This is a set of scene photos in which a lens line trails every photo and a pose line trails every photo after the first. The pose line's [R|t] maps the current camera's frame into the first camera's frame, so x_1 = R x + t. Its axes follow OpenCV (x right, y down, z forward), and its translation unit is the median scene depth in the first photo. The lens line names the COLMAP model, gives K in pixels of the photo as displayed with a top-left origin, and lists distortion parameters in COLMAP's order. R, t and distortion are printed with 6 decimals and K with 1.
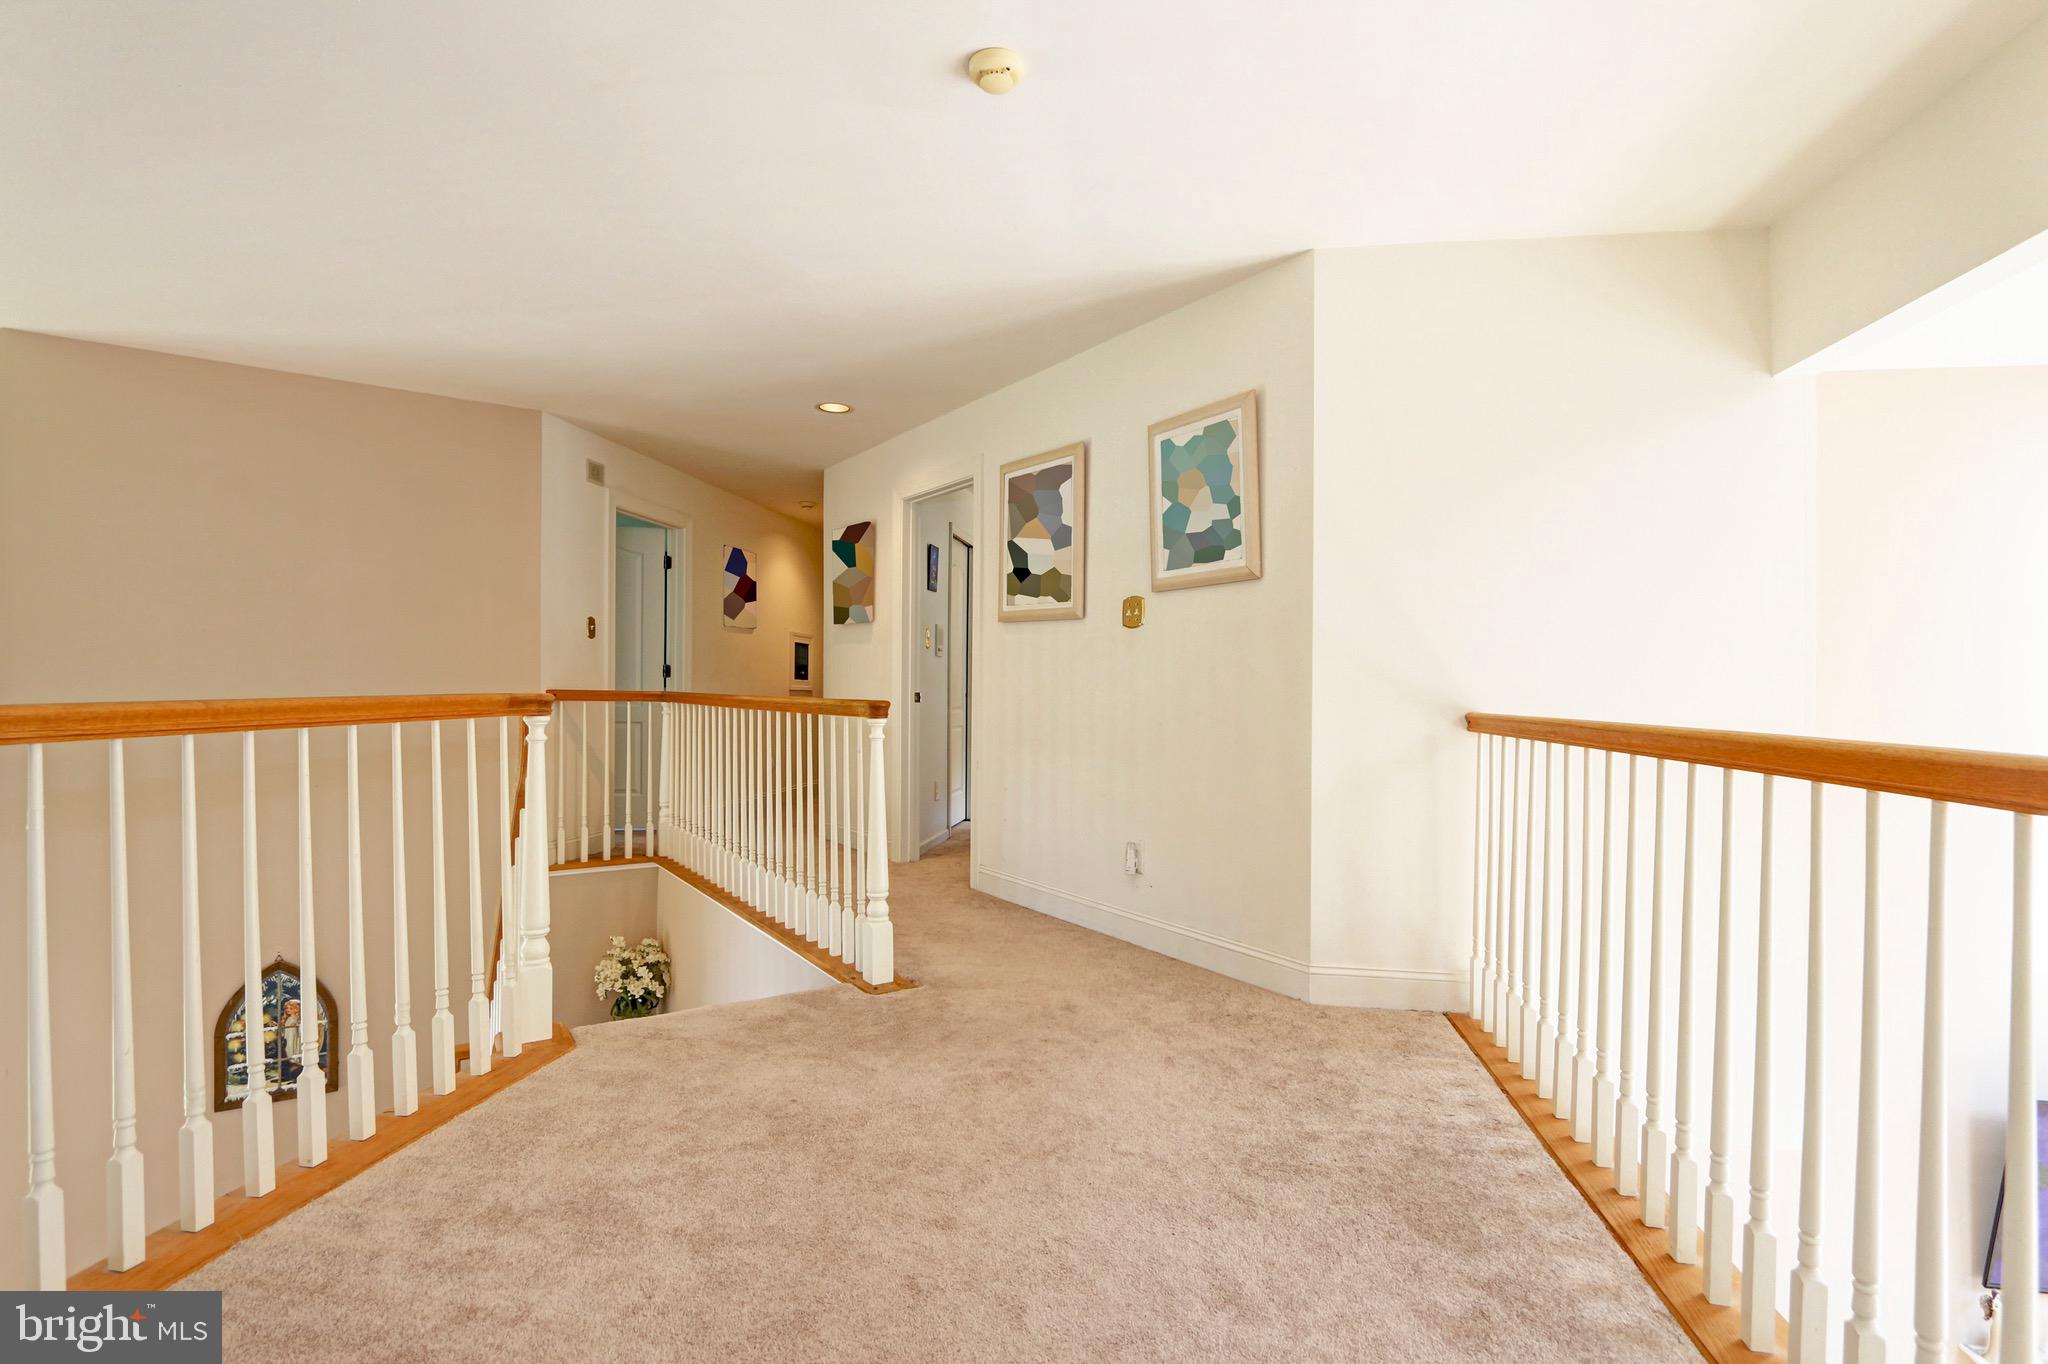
lens RADIAL K [[973.6, 0, 1020.9], [0, 973.6, 686.4], [0, 0, 1]] dist [-0.016478, -0.000668]
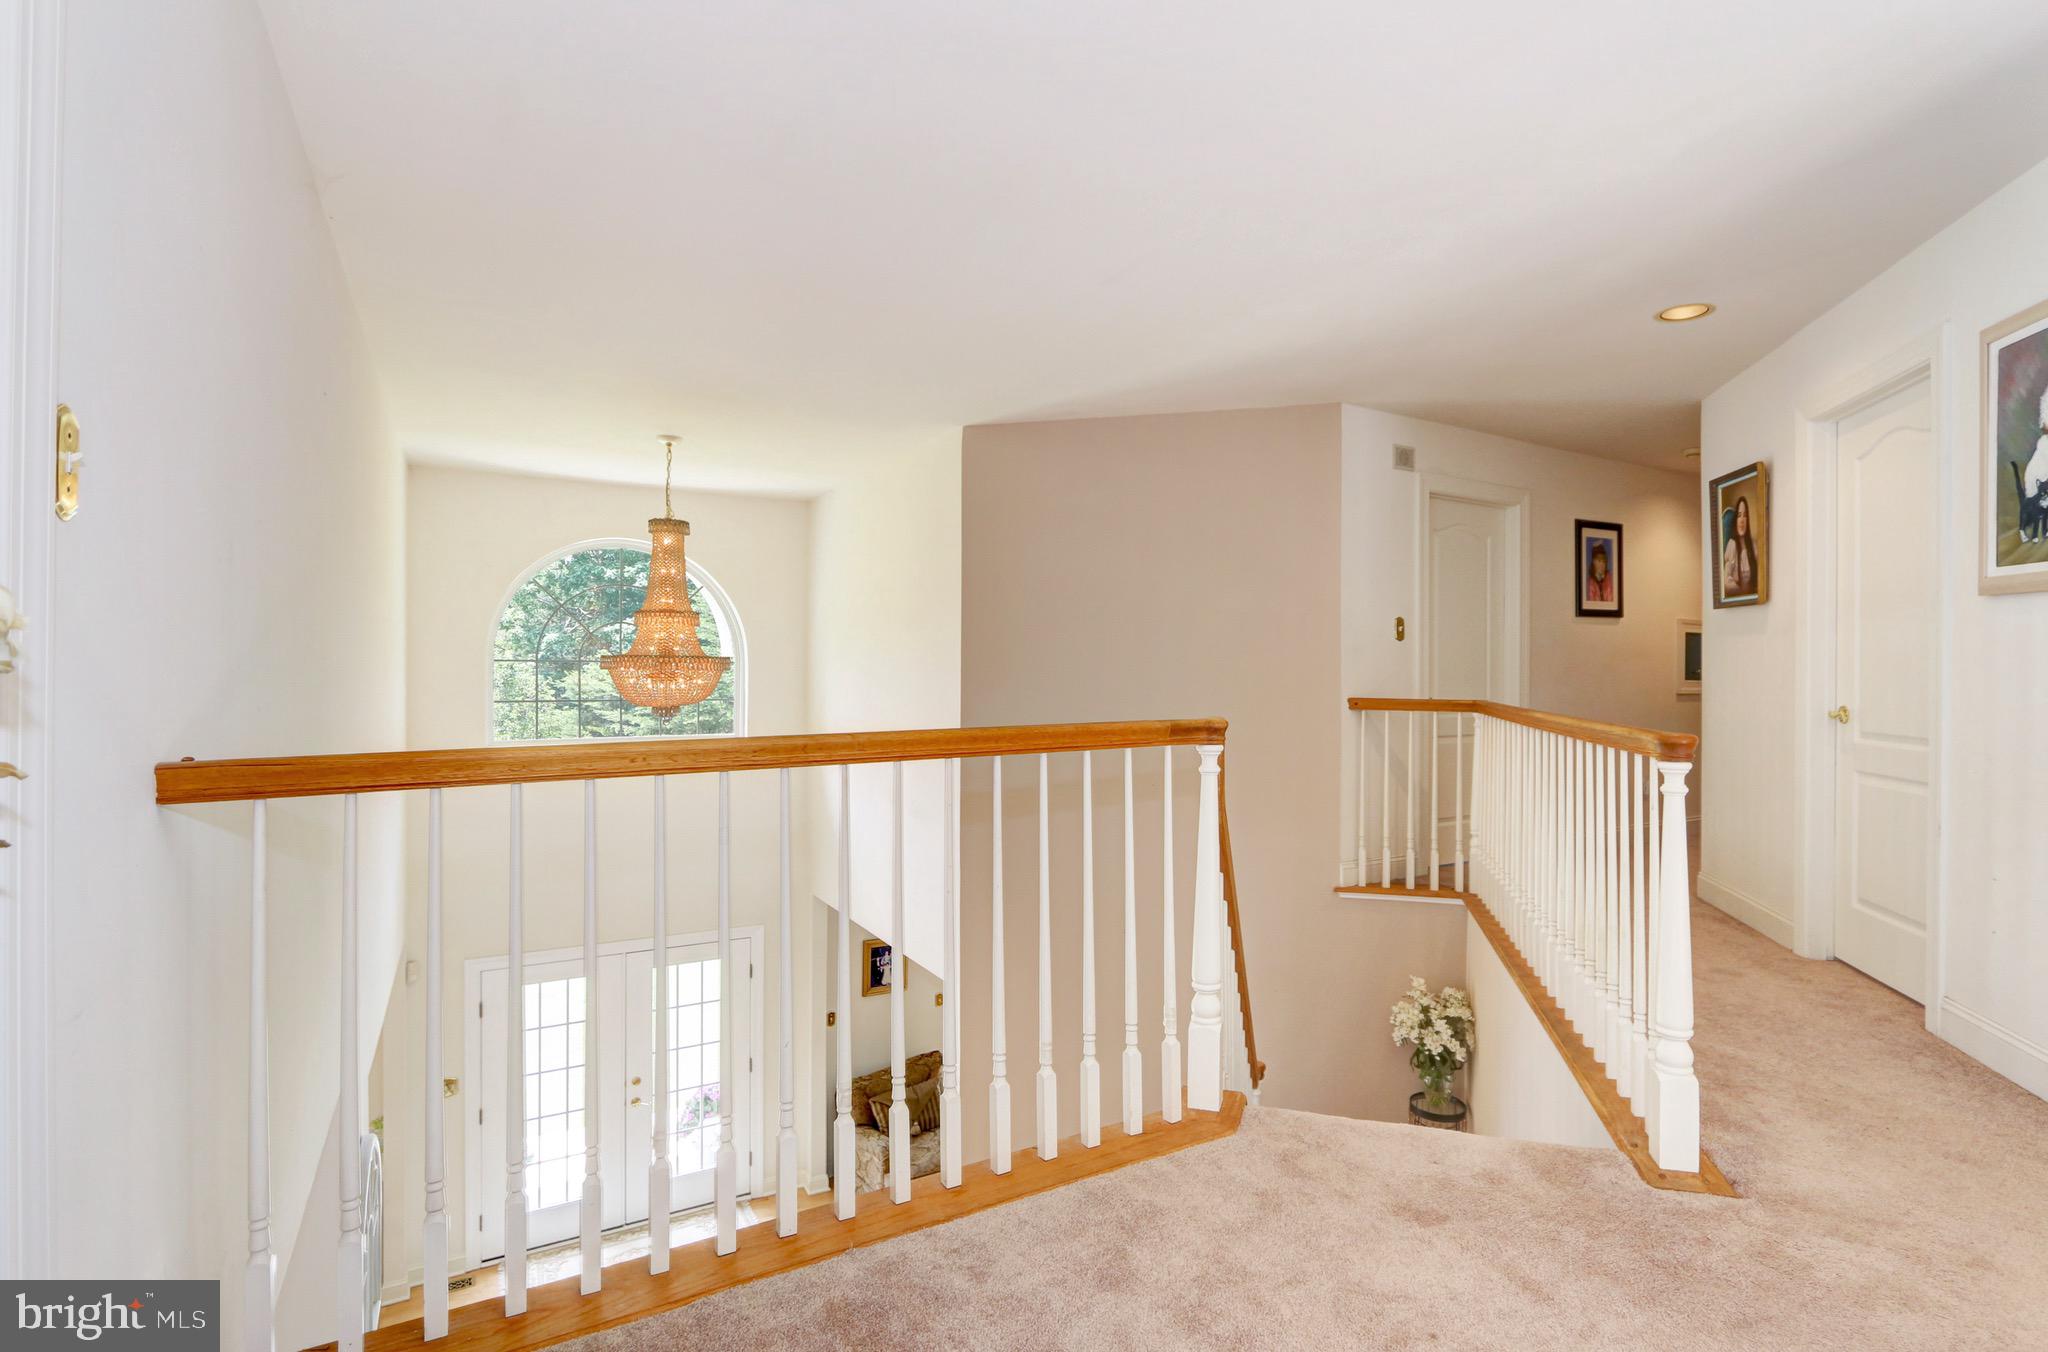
lens RADIAL K [[1003.4, 0, 1026.7], [0, 1003.4, 680.1], [0, 0, 1]] dist [-0.011848, 0.000407]
pose [[0.650148, -0.007334, -0.759772, 0.049273], [0.007584, 0.999966, -0.003163, -0.014086], [0.759770, -0.003705, 0.650182, 0.139715]]
